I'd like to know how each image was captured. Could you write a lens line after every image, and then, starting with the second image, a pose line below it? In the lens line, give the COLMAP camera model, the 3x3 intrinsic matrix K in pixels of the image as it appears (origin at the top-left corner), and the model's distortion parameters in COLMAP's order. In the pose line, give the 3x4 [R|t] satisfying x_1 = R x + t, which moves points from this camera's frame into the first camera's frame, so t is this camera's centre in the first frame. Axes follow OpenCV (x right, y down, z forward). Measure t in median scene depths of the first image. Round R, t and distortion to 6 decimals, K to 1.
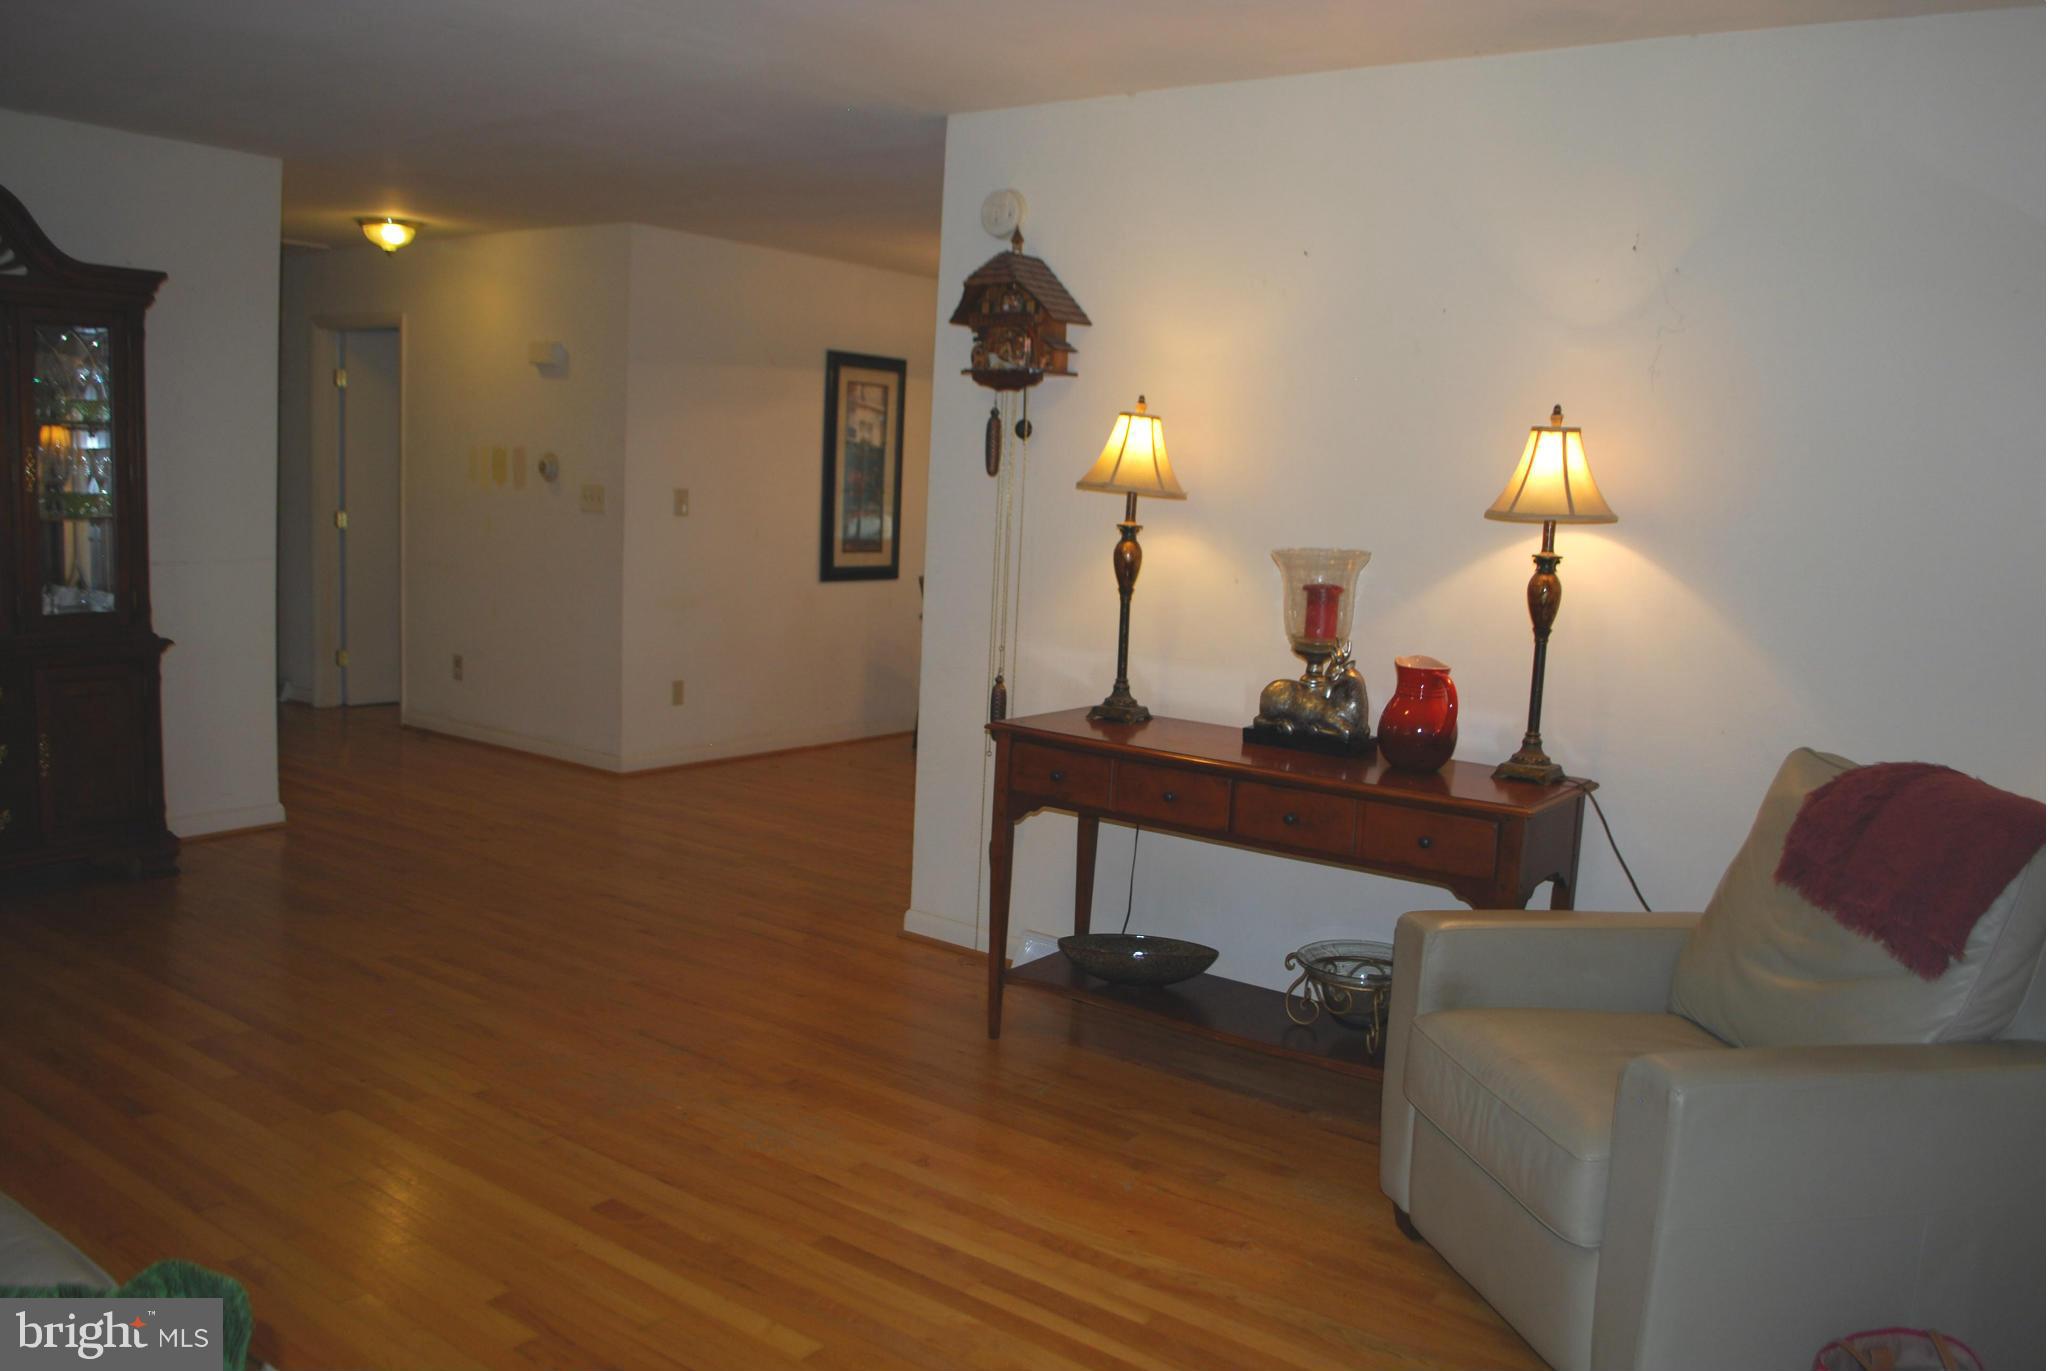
lens RADIAL K [[1562.4, 0, 1026.5], [0, 1562.4, 725.7], [0, 0, 1]] dist [-0.090371, -0.001182]
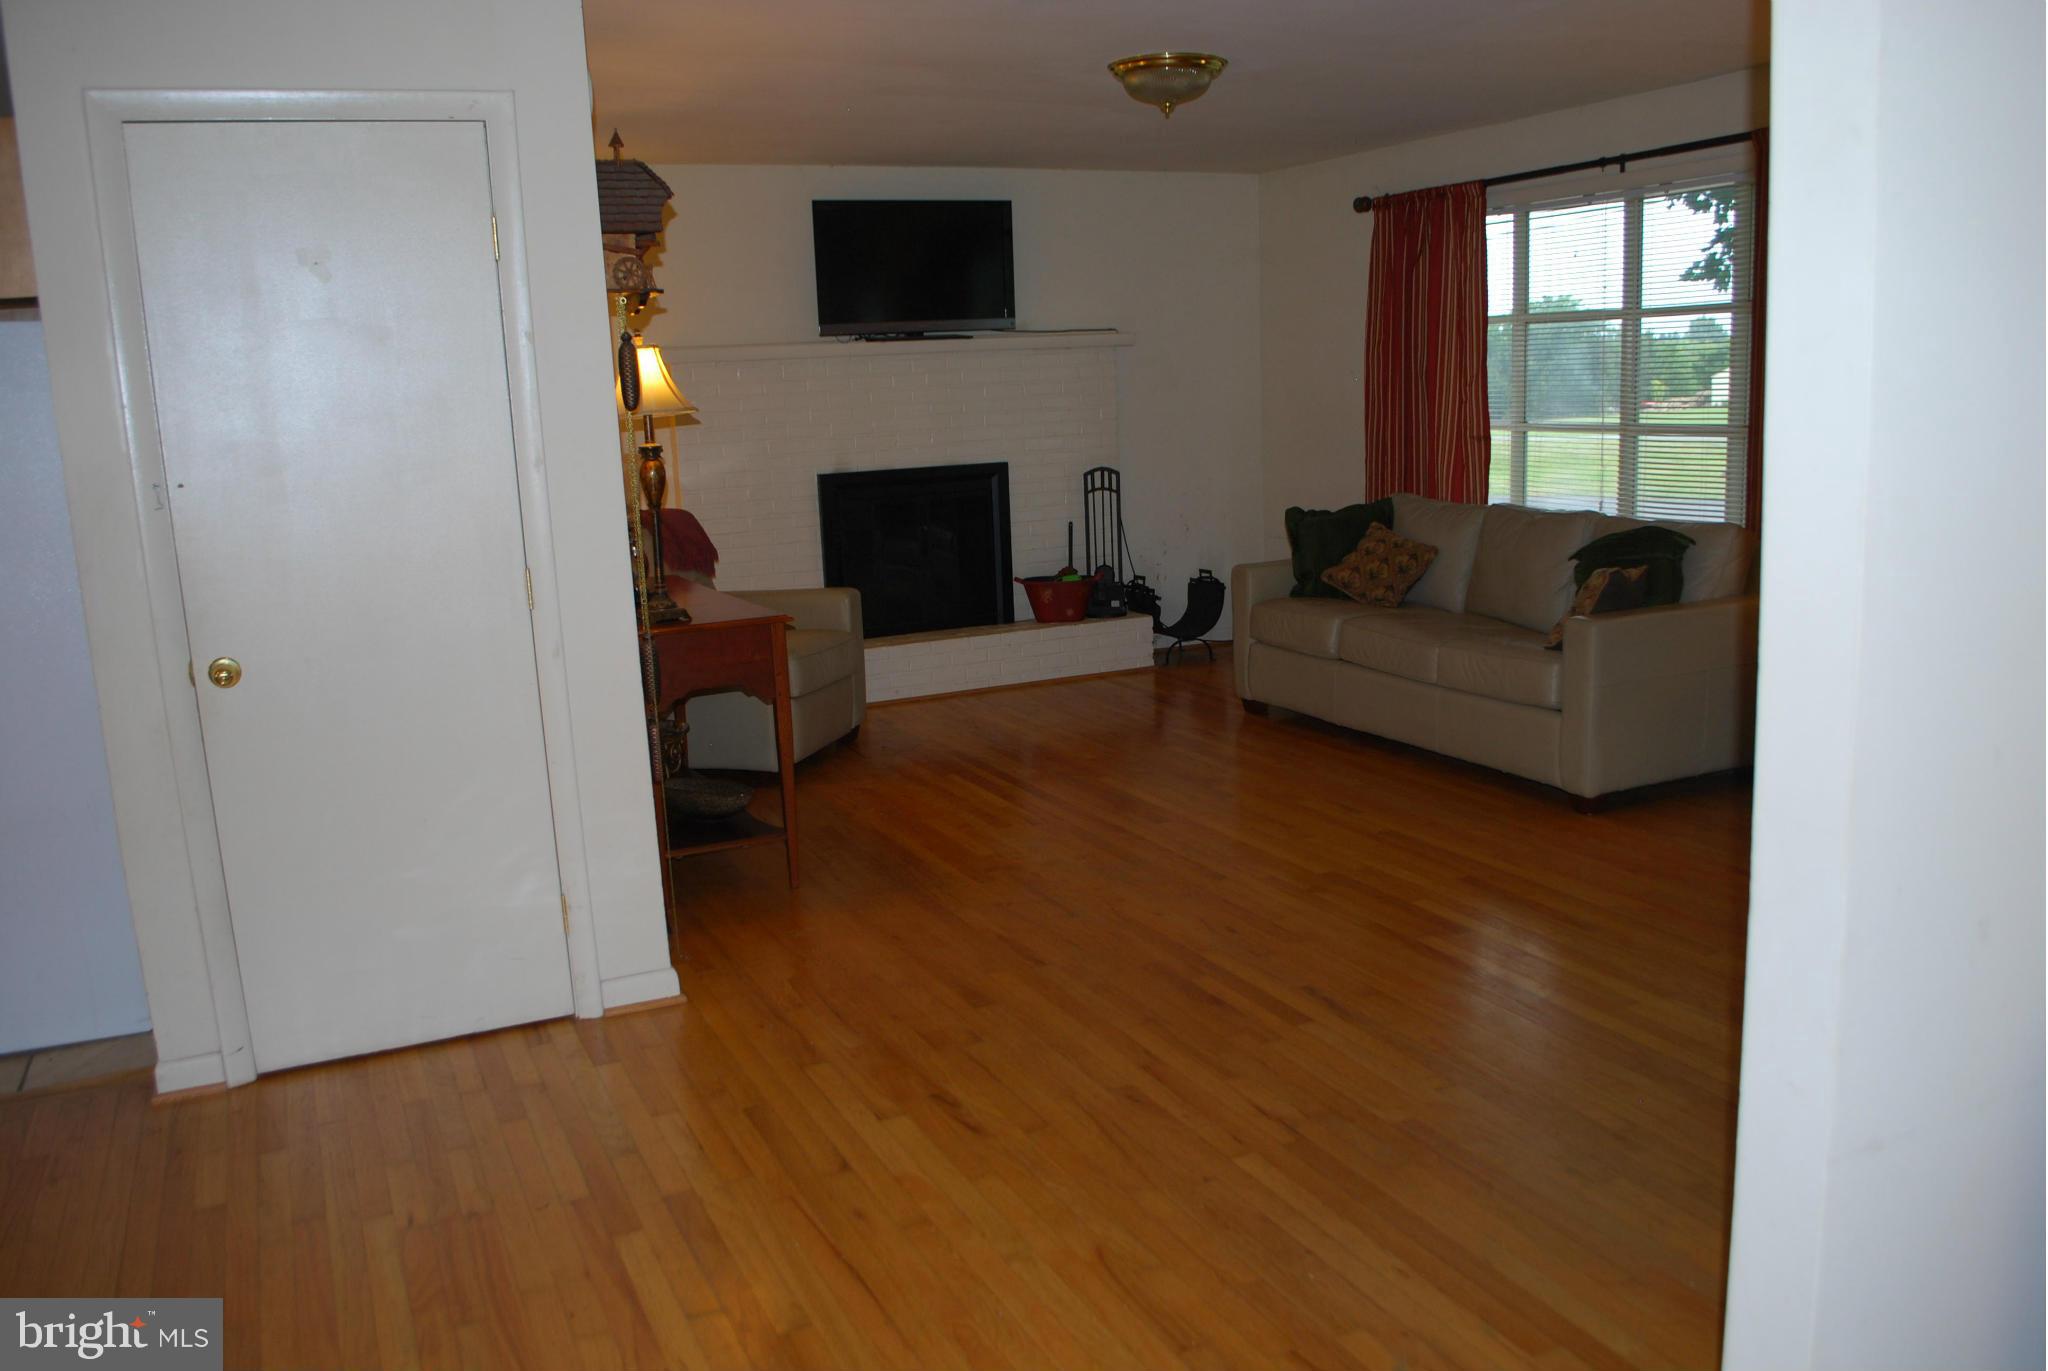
lens RADIAL K [[1618.5, 0, 1024.0], [0, 1618.5, 685.5], [0, 0, 1]] dist [-0.073708, -0.001411]
pose [[-0.868651, -0.111811, 0.482642, -0.788788], [0.067888, 0.938146, 0.339519, -0.362010], [-0.490751, 0.327689, -0.807331, 1.970823]]
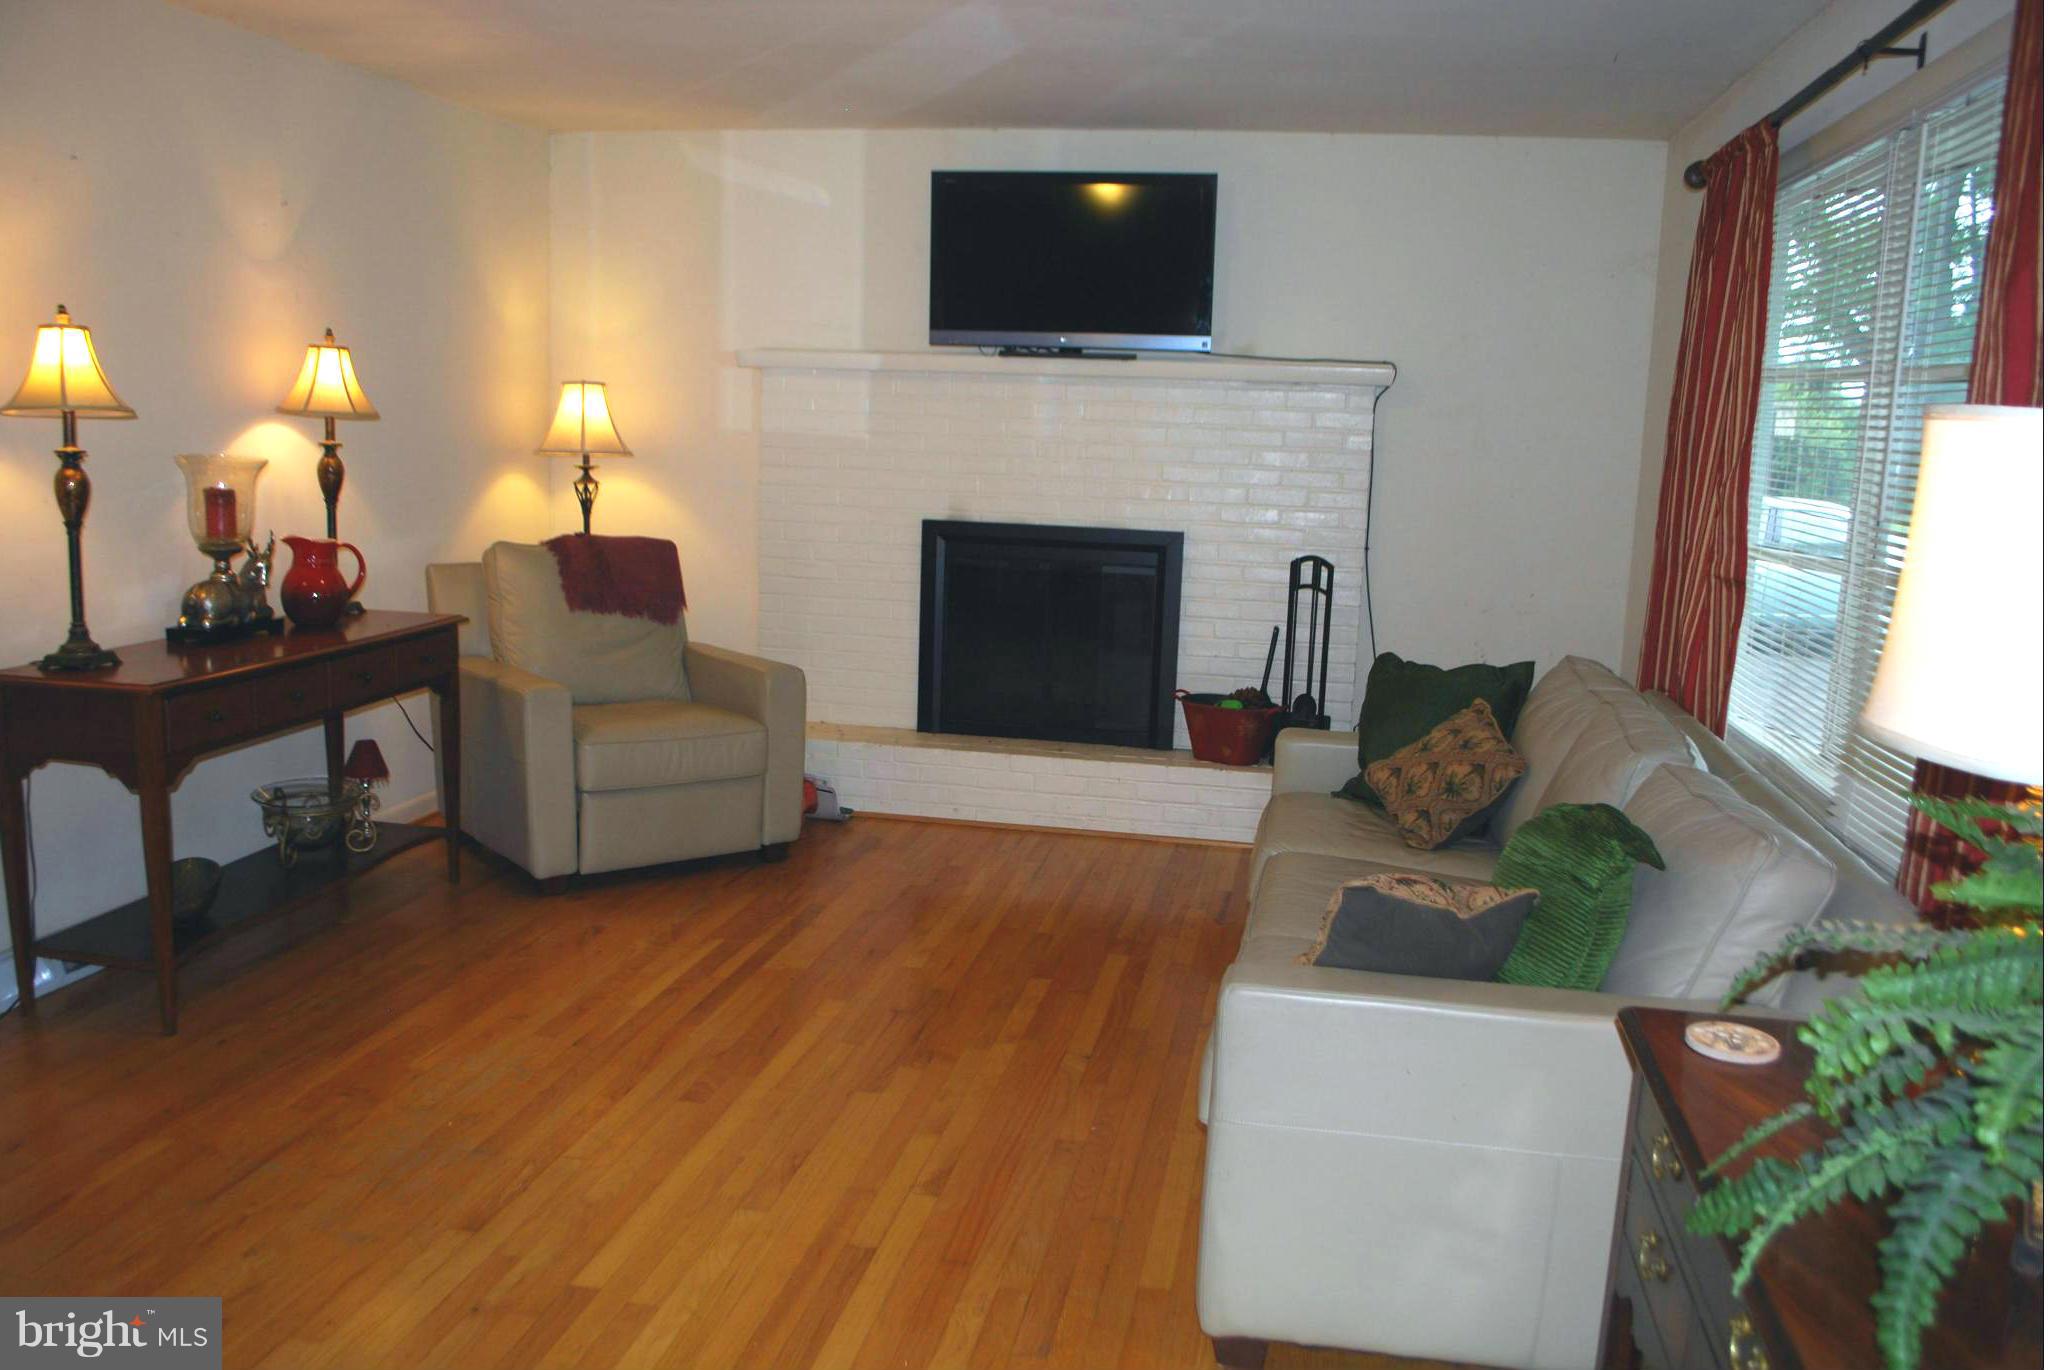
lens RADIAL K [[1618.5, 0, 1024.0], [0, 1618.5, 685.0], [0, 0, 1]] dist [-0.073708, -0.001411]
pose [[-0.408108, -0.220092, 0.886007, -1.052605], [0.080778, 0.957993, 0.275181, -0.216369], [-0.909353, 0.183873, -0.373186, 0.916412]]
